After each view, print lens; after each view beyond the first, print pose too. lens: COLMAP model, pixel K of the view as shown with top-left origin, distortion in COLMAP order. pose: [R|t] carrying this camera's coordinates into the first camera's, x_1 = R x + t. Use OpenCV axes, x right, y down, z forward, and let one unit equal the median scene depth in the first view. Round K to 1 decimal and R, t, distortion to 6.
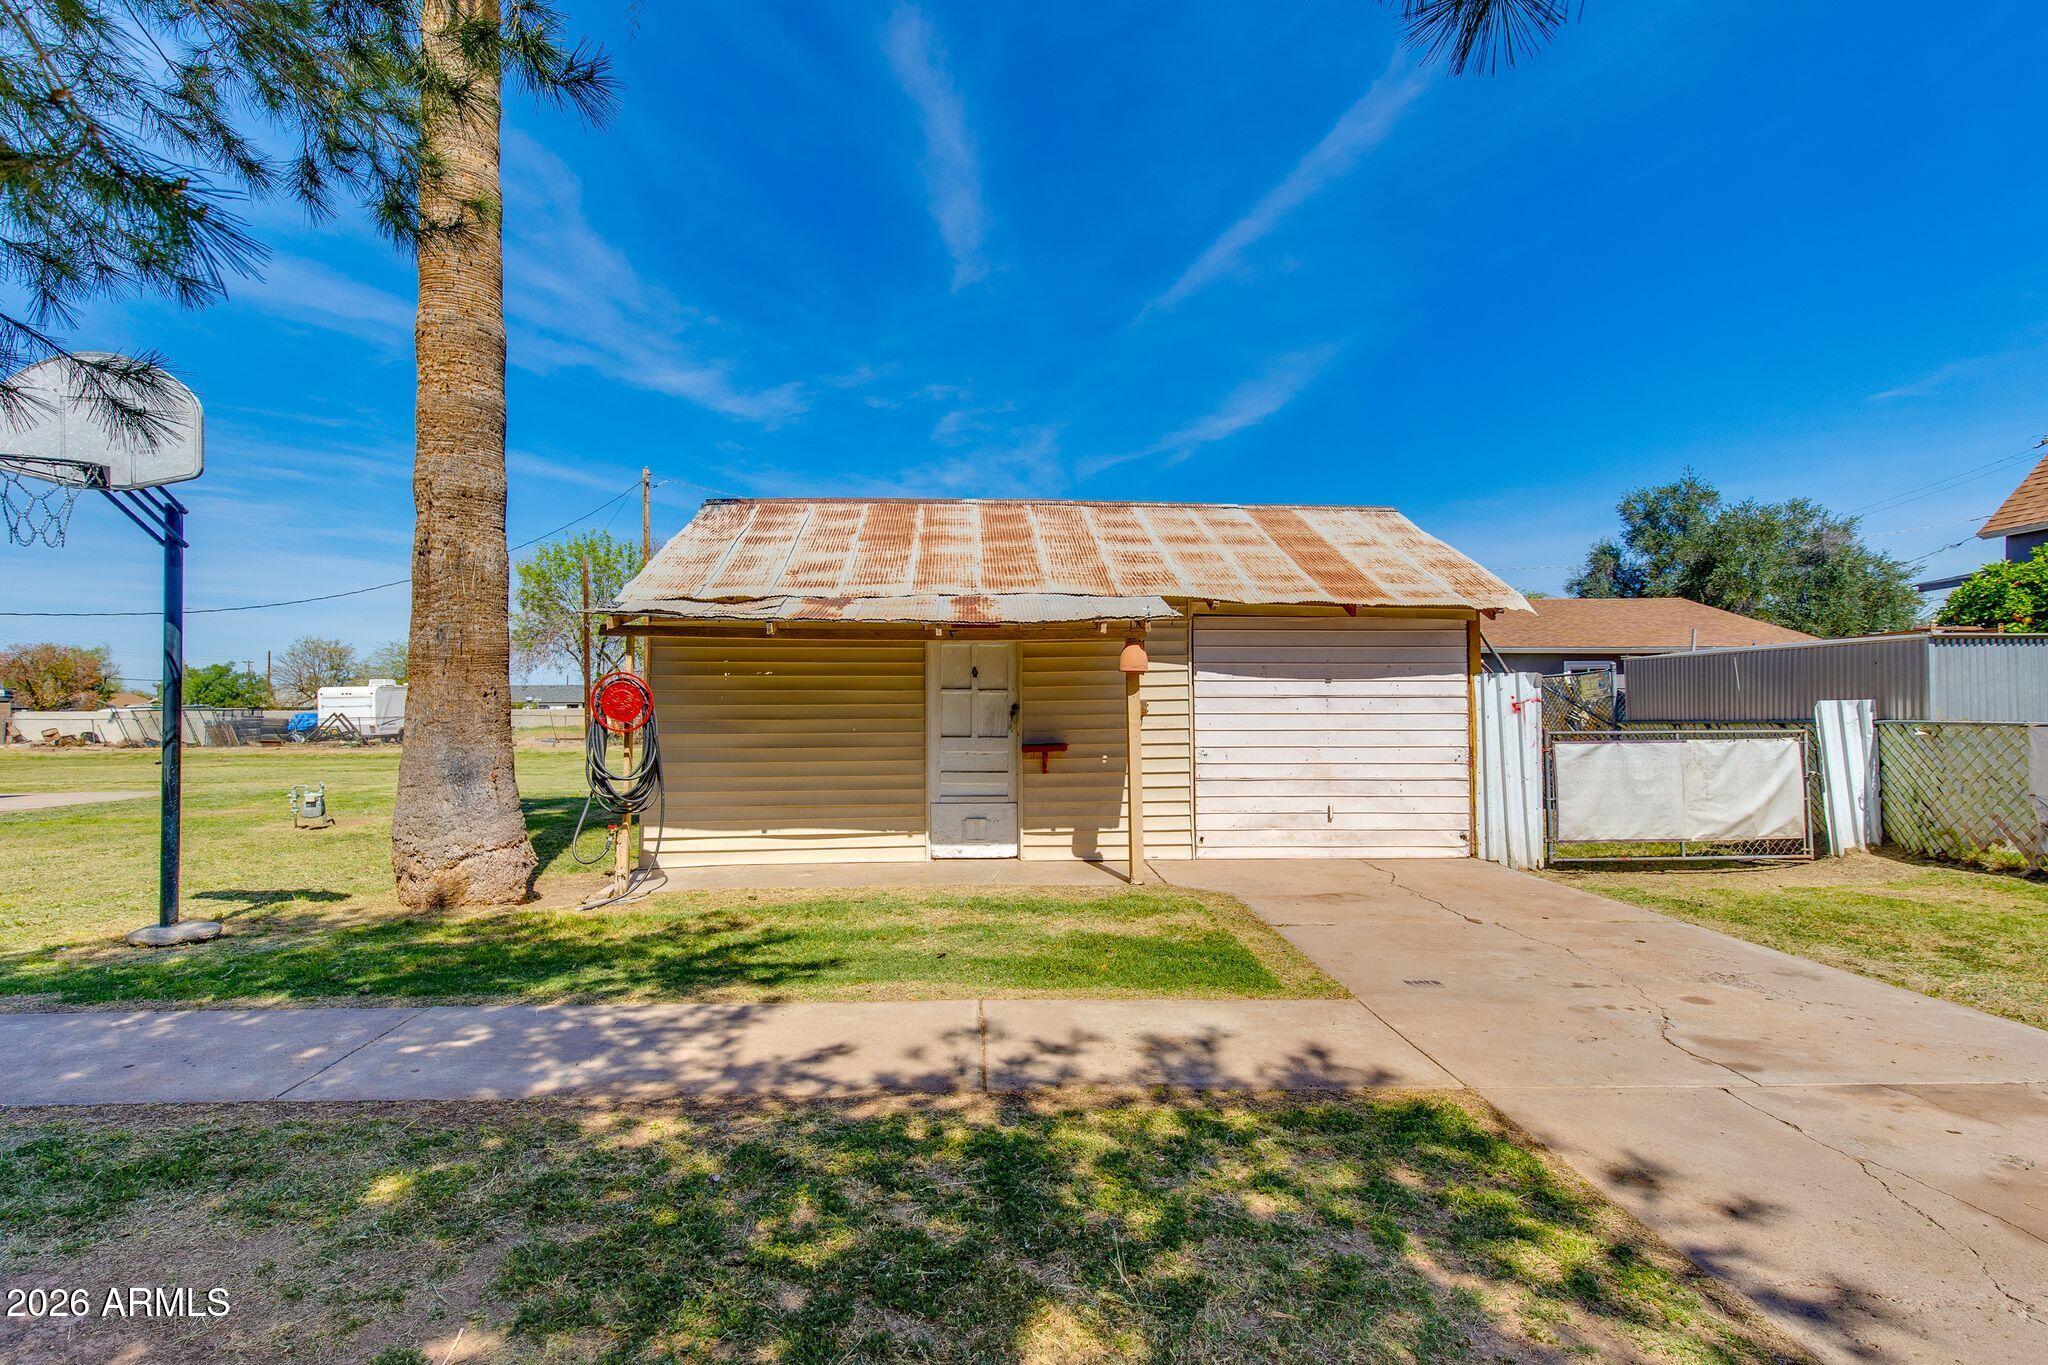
lens RADIAL K [[926.9, 0, 1023.8], [0, 926.9, 692.1], [0, 0, 1]] dist [0.003419, -0.000431]
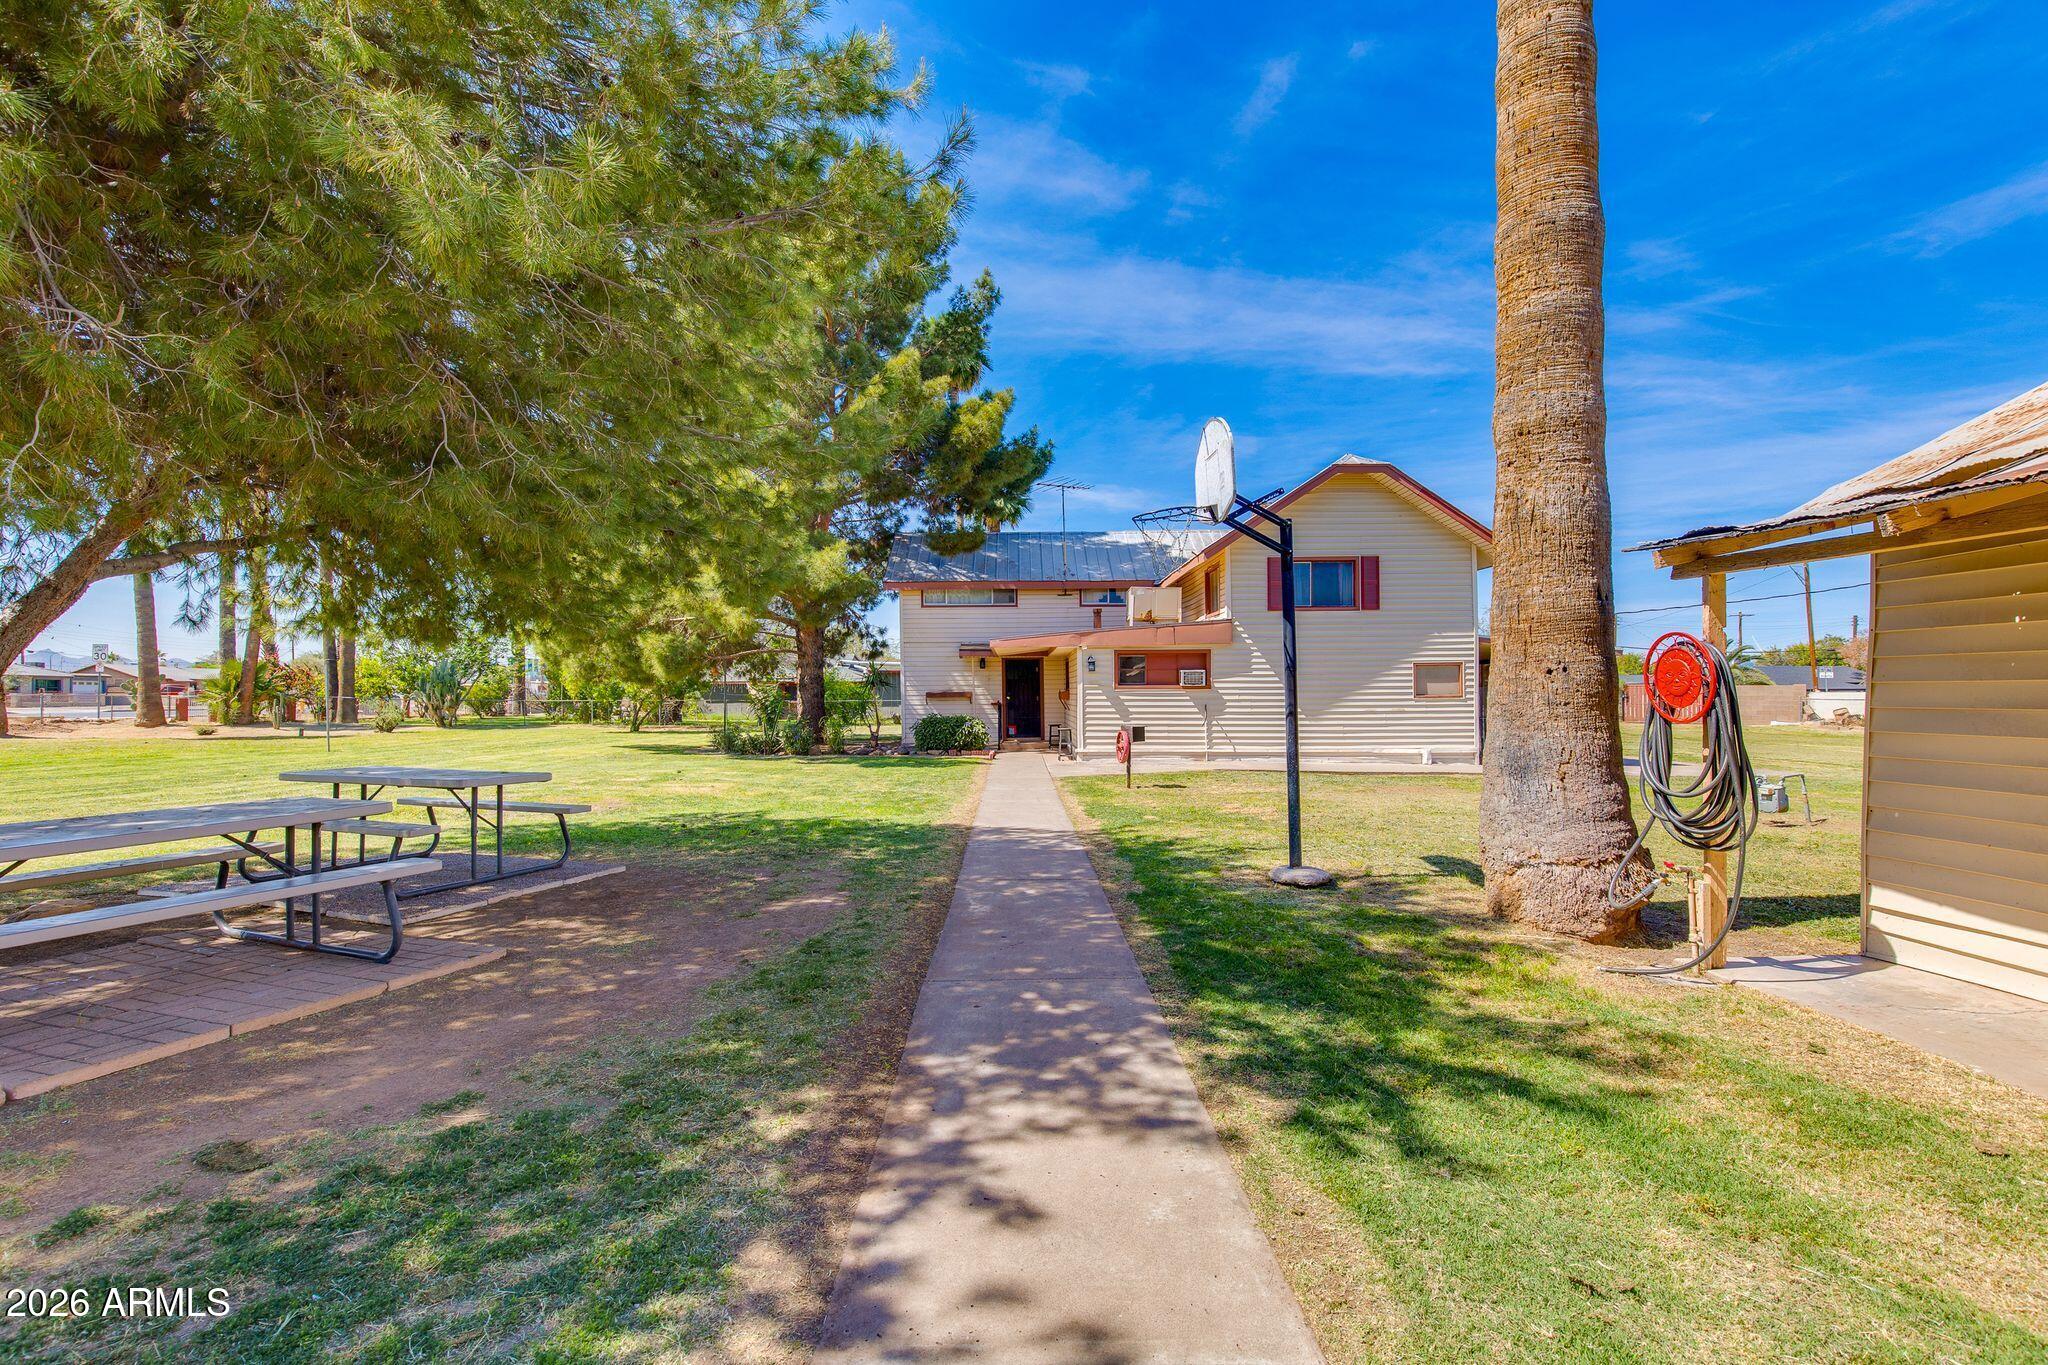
lens RADIAL K [[926.9, 0, 1023.9], [0, 926.9, 681.4], [0, 0, 1]] dist [0.003419, -0.000431]
pose [[-0.038884, -0.010098, -0.999193, 0.435825], [0.019430, 0.999752, -0.010860, 0.020815], [0.999055, -0.019837, -0.038678, 1.007706]]
